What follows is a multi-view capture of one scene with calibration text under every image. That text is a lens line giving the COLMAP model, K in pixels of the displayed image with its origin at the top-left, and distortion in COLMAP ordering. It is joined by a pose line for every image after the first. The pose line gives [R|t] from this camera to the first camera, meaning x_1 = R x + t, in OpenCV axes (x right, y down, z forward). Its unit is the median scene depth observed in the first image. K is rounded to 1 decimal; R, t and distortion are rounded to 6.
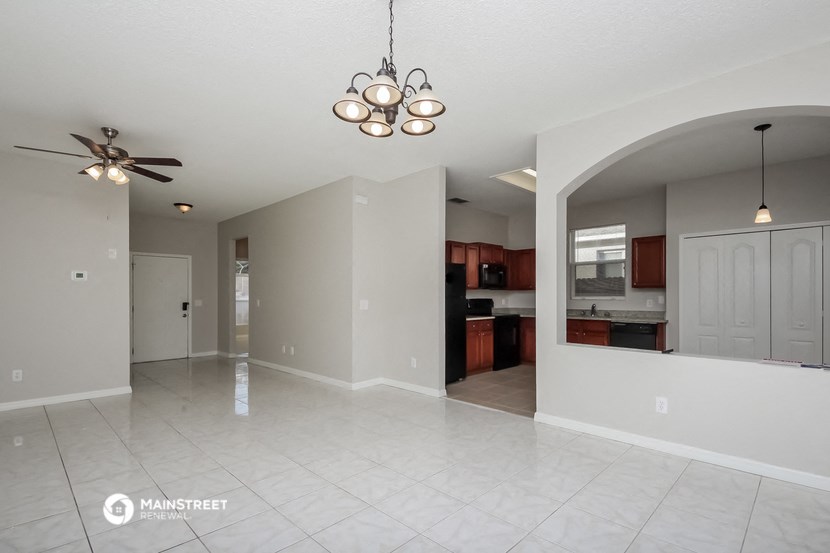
lens RADIAL K [[402.3, 0, 416.0], [0, 402.3, 297.2], [0, 0, 1]] dist [-0.000172, -0.000075]
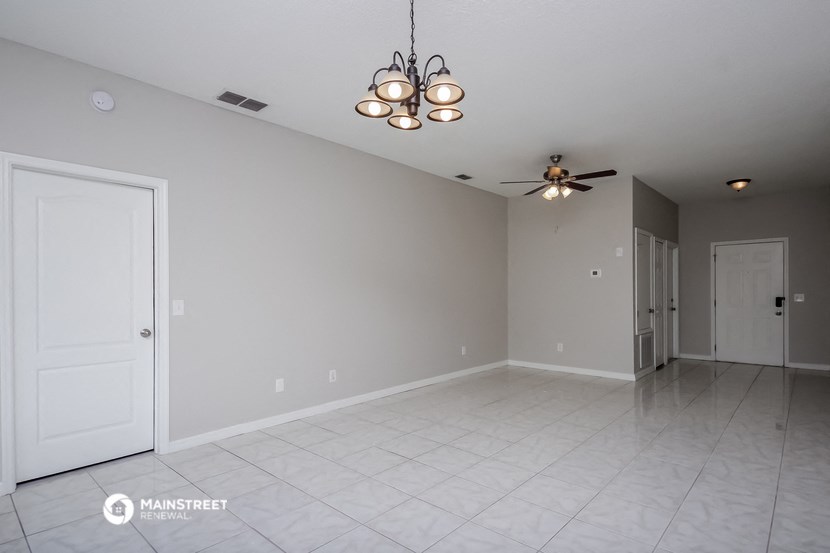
lens RADIAL K [[420.4, 0, 416.0], [0, 420.4, 291.7], [0, 0, 1]] dist [0.003470, 0.000464]
pose [[0.029221, 0.000791, -0.999573, 0.417683], [0.003961, 0.999992, 0.000907, -0.001500], [0.999565, -0.003986, 0.029217, 0.423261]]
